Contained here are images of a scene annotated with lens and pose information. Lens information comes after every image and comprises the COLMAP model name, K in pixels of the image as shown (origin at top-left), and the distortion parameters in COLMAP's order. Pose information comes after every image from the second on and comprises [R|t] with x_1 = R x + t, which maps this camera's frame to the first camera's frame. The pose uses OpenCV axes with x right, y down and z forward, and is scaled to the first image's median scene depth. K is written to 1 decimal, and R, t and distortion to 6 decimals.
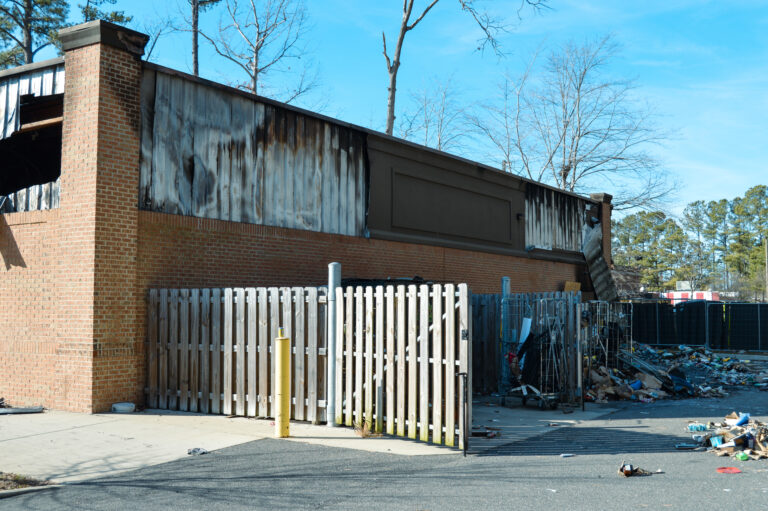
lens RADIAL K [[905.3, 0, 384.0], [0, 905.3, 255.5], [0, 0, 1]] dist [-0.041786, -0.020240]
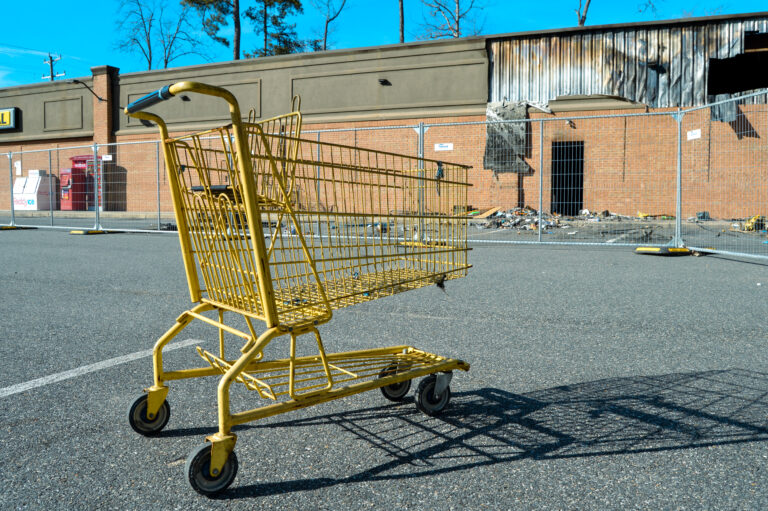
lens RADIAL K [[685.4, 0, 374.0], [0, 685.4, 255.2], [0, 0, 1]] dist [-0.085703, 0.010890]
pose [[0.991165, 0.000175, 0.132638, -1.259346], [-0.017060, 0.991861, 0.126175, 0.084561], [-0.131536, -0.127323, 0.983101, -0.136223]]
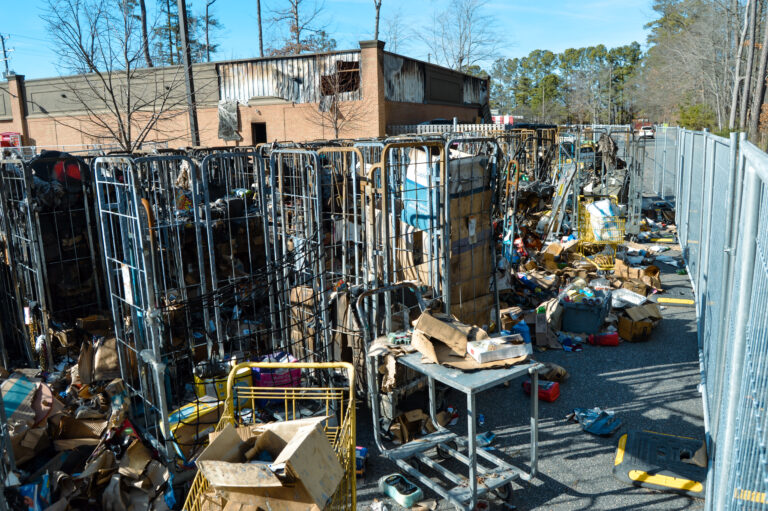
lens RADIAL K [[633.8, 0, 384.0], [0, 633.8, 255.5], [0, 0, 1]] dist [-0.074804, 0.010453]
pose [[0.983880, -0.058429, 0.169016, -0.658107], [0.013725, 0.967002, 0.254397, -0.084815], [-0.178303, -0.247977, 0.952216, -1.192697]]
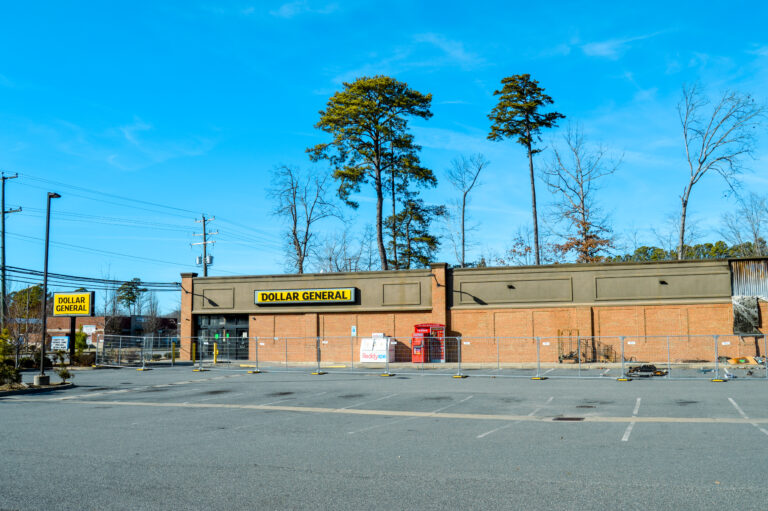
lens RADIAL K [[789.4, 0, 384.0], [0, 789.4, 255.5], [0, 0, 1]] dist [-0.019542, -0.011619]
pose [[0.968233, 0.013089, 0.249706, -2.785517], [-0.002591, 0.999101, -0.042325, -0.080243], [-0.250035, 0.040334, 0.967396, -1.190505]]
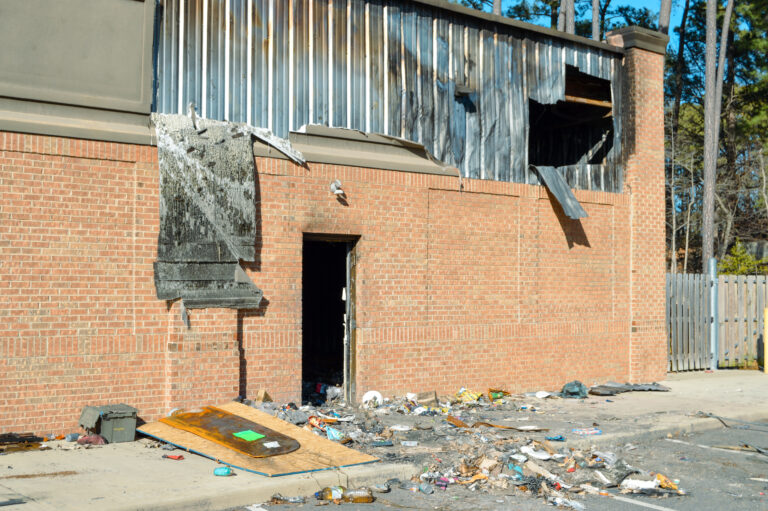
lens RADIAL K [[980.4, 0, 384.0], [0, 980.4, 255.5], [0, 0, 1]] dist [-0.063718, 0.012139]
pose [[0.308874, 0.035672, 0.950434, -1.477844], [-0.056886, 0.998200, -0.018978, 0.055282], [-0.949400, -0.048205, 0.310348, 0.879102]]
